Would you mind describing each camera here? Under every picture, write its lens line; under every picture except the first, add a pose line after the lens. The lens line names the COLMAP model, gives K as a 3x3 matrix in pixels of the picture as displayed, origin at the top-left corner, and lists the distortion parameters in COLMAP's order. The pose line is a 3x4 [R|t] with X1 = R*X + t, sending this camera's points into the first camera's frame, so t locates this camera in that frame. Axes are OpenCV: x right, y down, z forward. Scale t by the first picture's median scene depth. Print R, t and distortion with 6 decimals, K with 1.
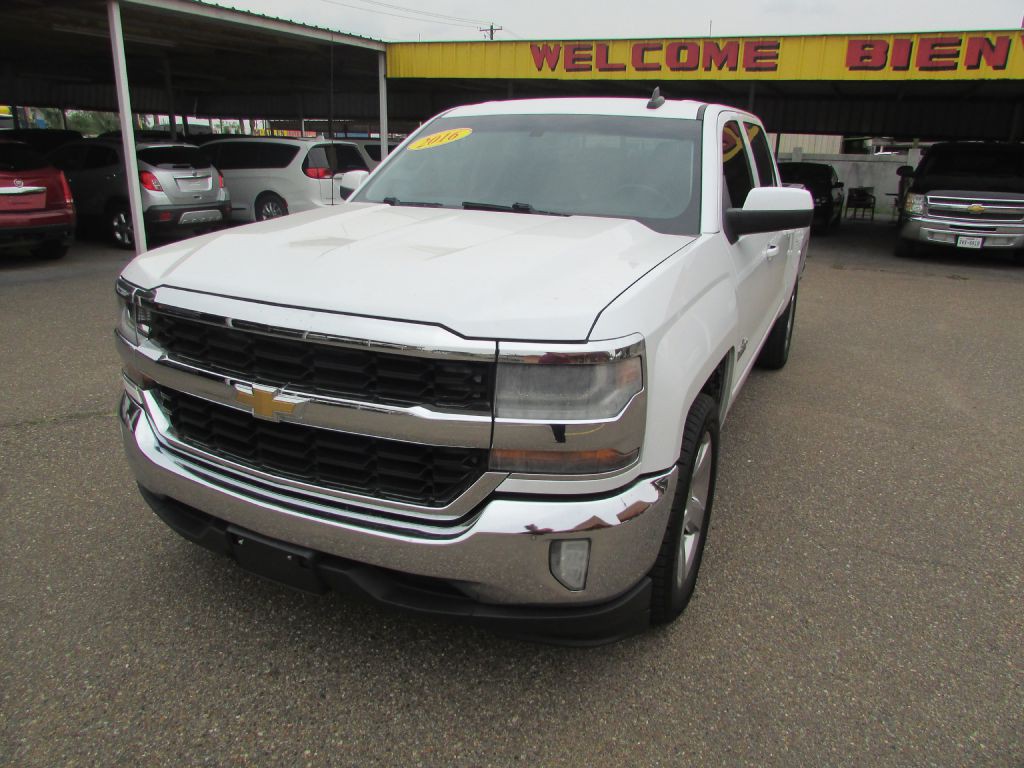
lens RADIAL K [[719.2, 0, 505.1], [0, 719.2, 375.8], [0, 0, 1]] dist [-0.028062, 0.013005]
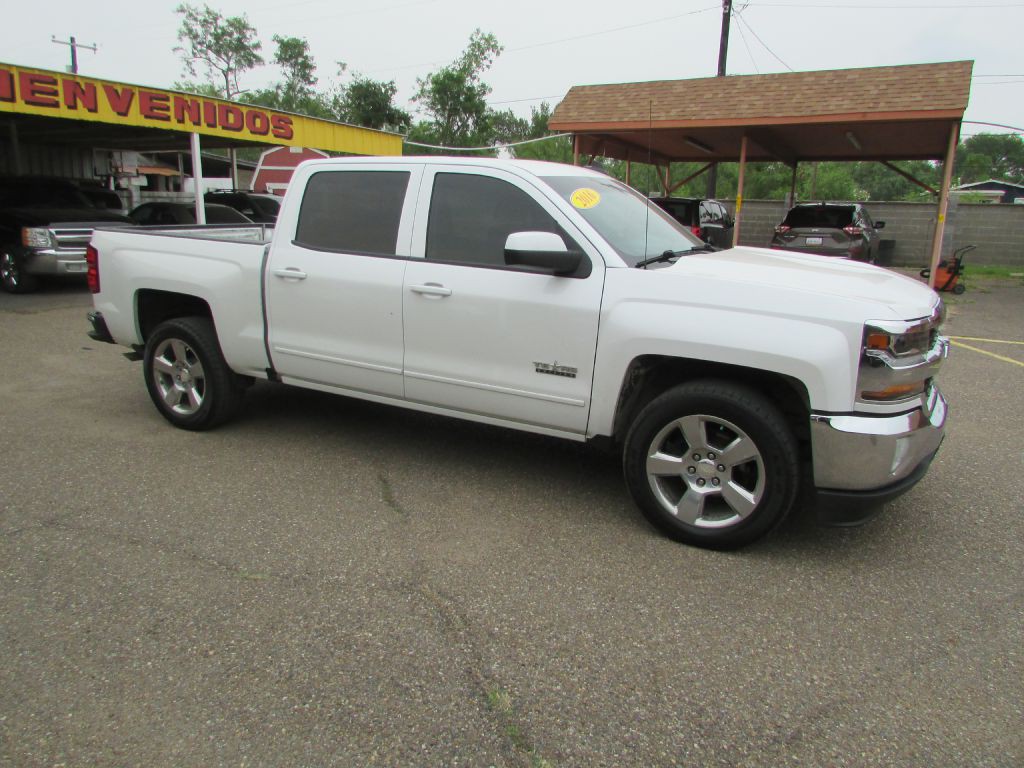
lens RADIAL K [[719.2, 0, 498.0], [0, 719.2, 367.7], [0, 0, 1]] dist [-0.028062, 0.013005]
pose [[0.061190, -0.248232, 0.966766, -0.407908], [0.285664, 0.932420, 0.221332, -0.122836], [-0.956374, 0.262627, 0.127966, 0.350069]]
